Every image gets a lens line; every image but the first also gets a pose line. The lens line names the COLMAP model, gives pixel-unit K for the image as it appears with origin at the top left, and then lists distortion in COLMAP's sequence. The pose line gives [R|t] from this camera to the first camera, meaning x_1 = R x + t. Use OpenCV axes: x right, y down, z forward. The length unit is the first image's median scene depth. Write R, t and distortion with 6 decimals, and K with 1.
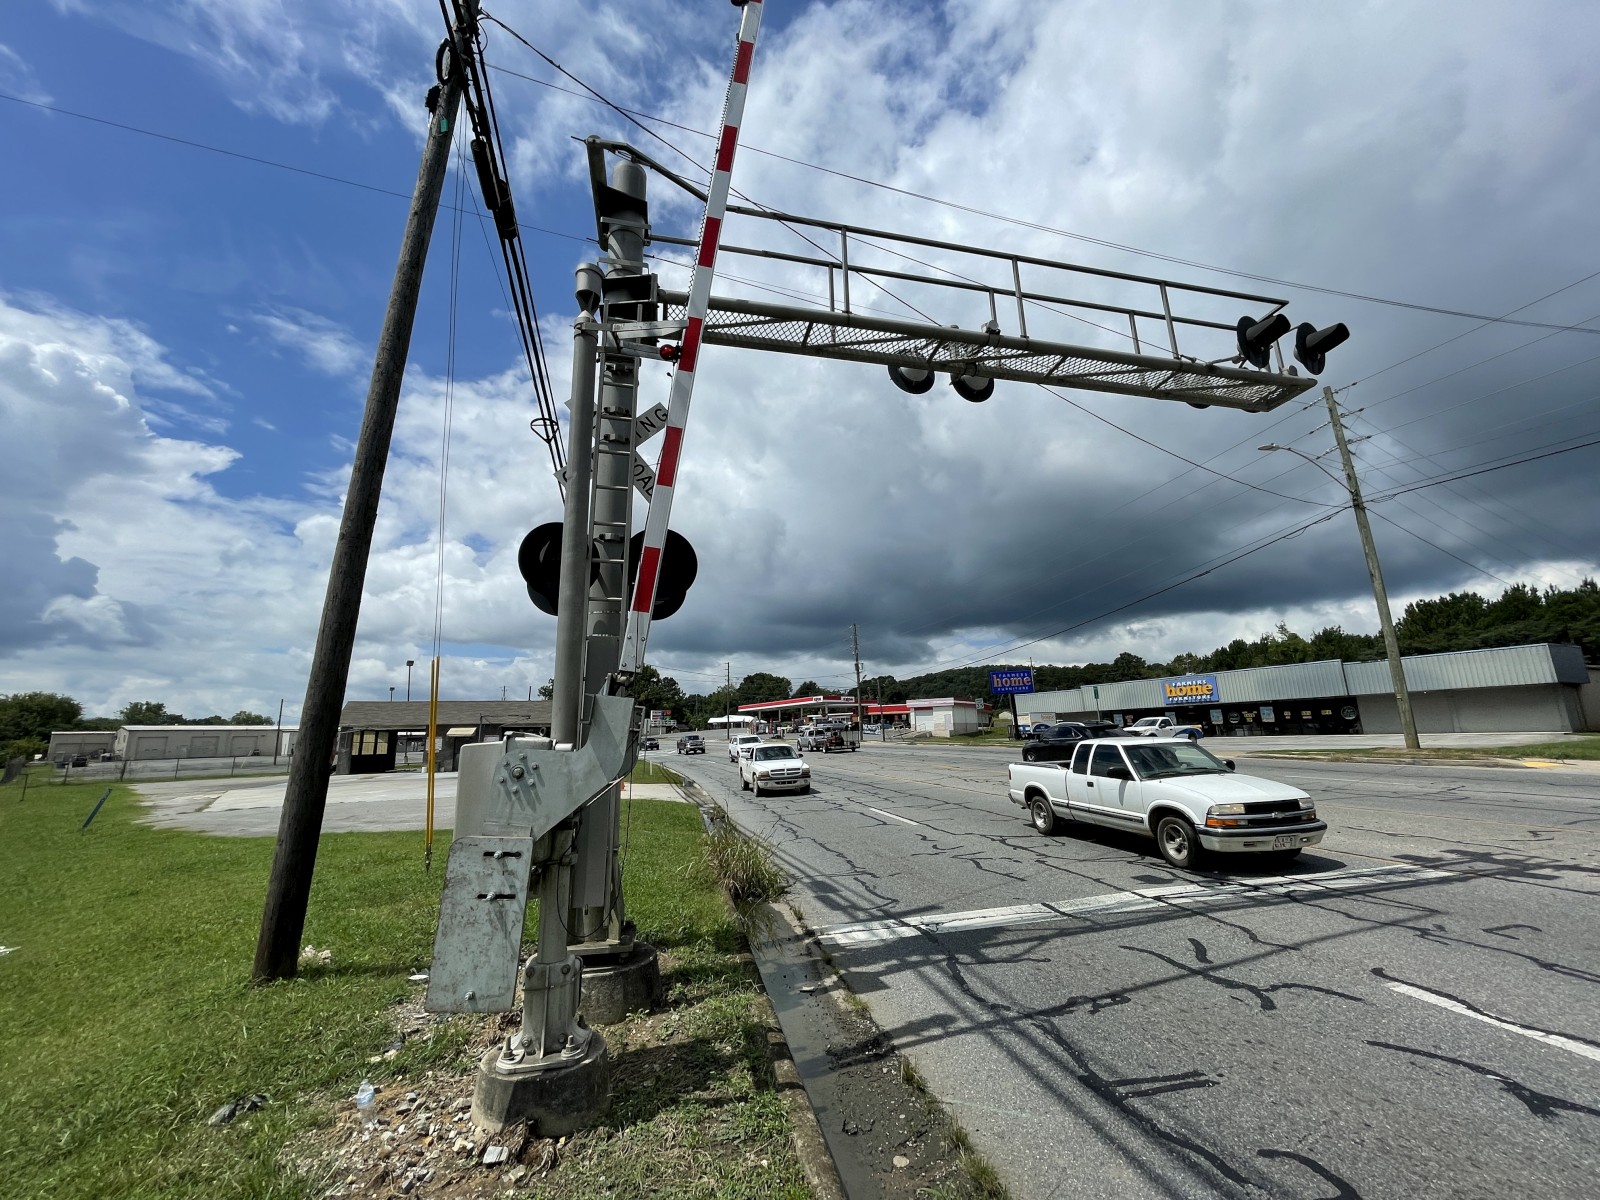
lens RADIAL K [[653.1, 0, 811.7], [0, 653.1, 599.5], [0, 0, 1]] dist [0.000250, 0.000789]
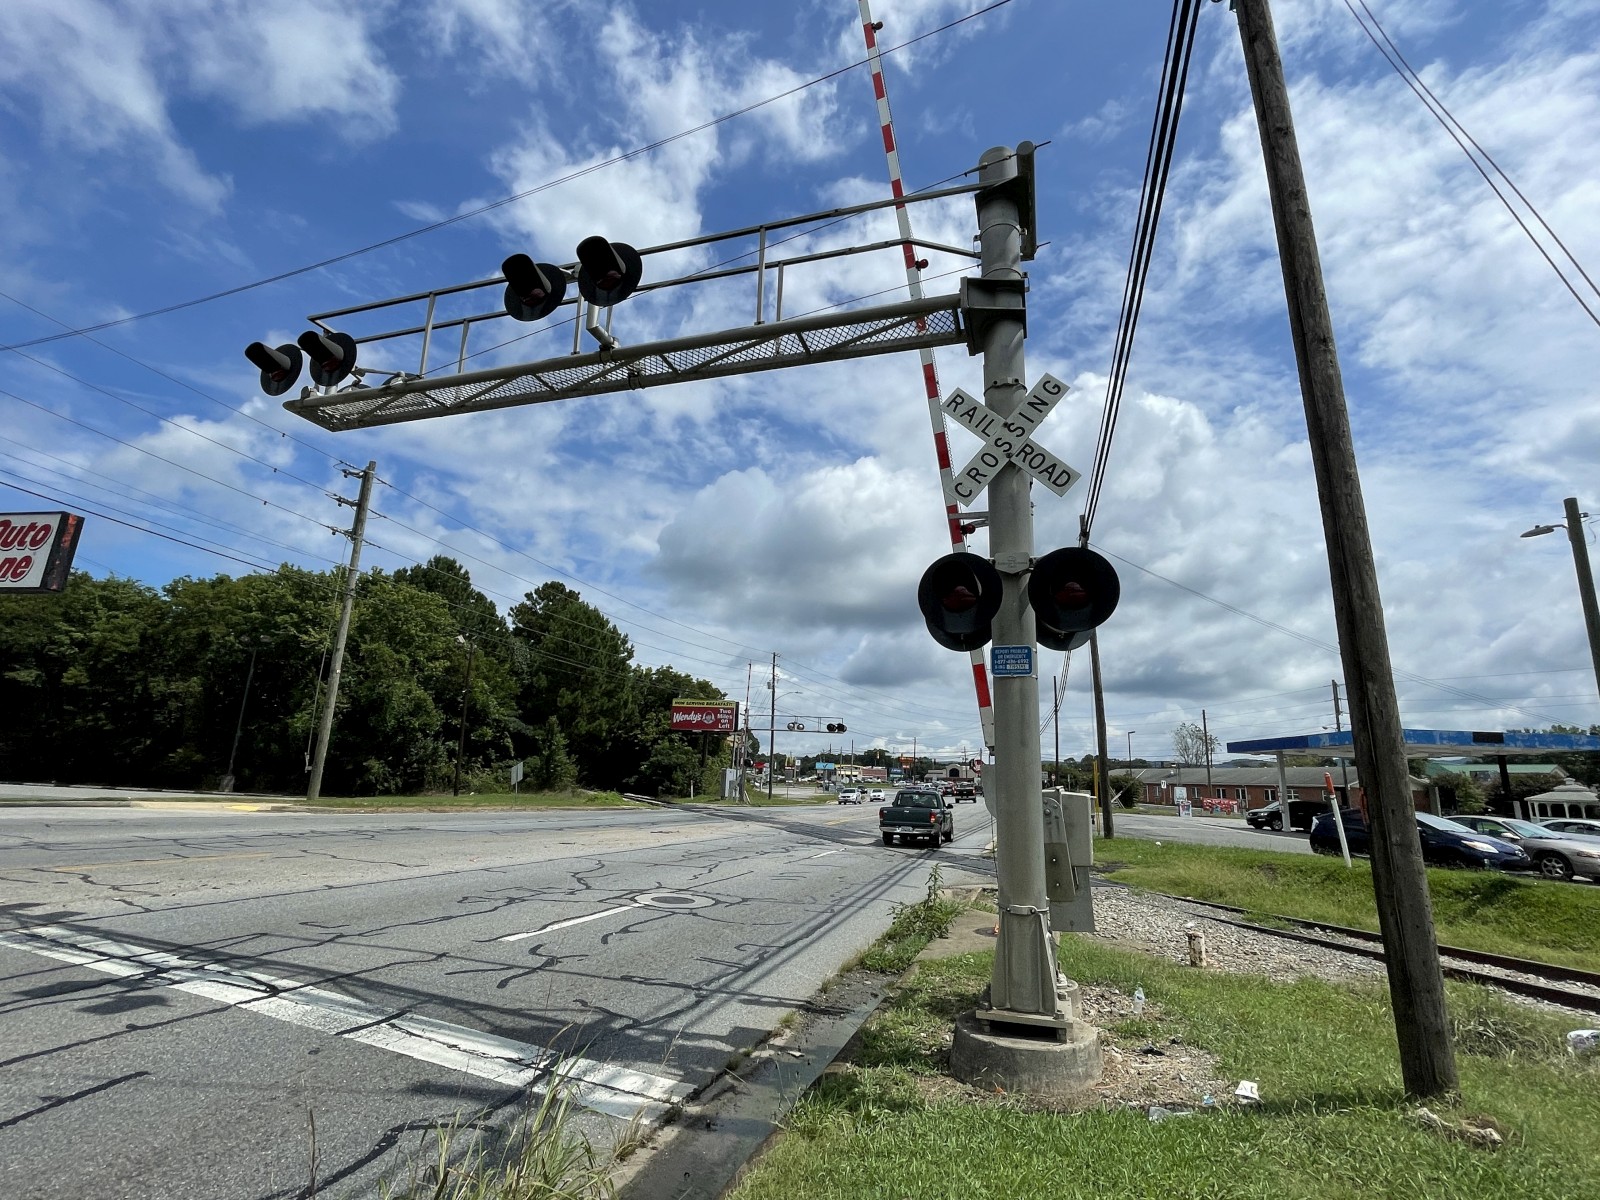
lens RADIAL K [[751.9, 0, 805.1], [0, 751.9, 604.8], [0, 0, 1]] dist [0.009760, -0.003304]
pose [[-0.867877, 0.112048, 0.483978, -0.563651], [-0.112451, 0.904635, -0.411084, 0.433312], [-0.483885, -0.411194, -0.772512, 1.946816]]
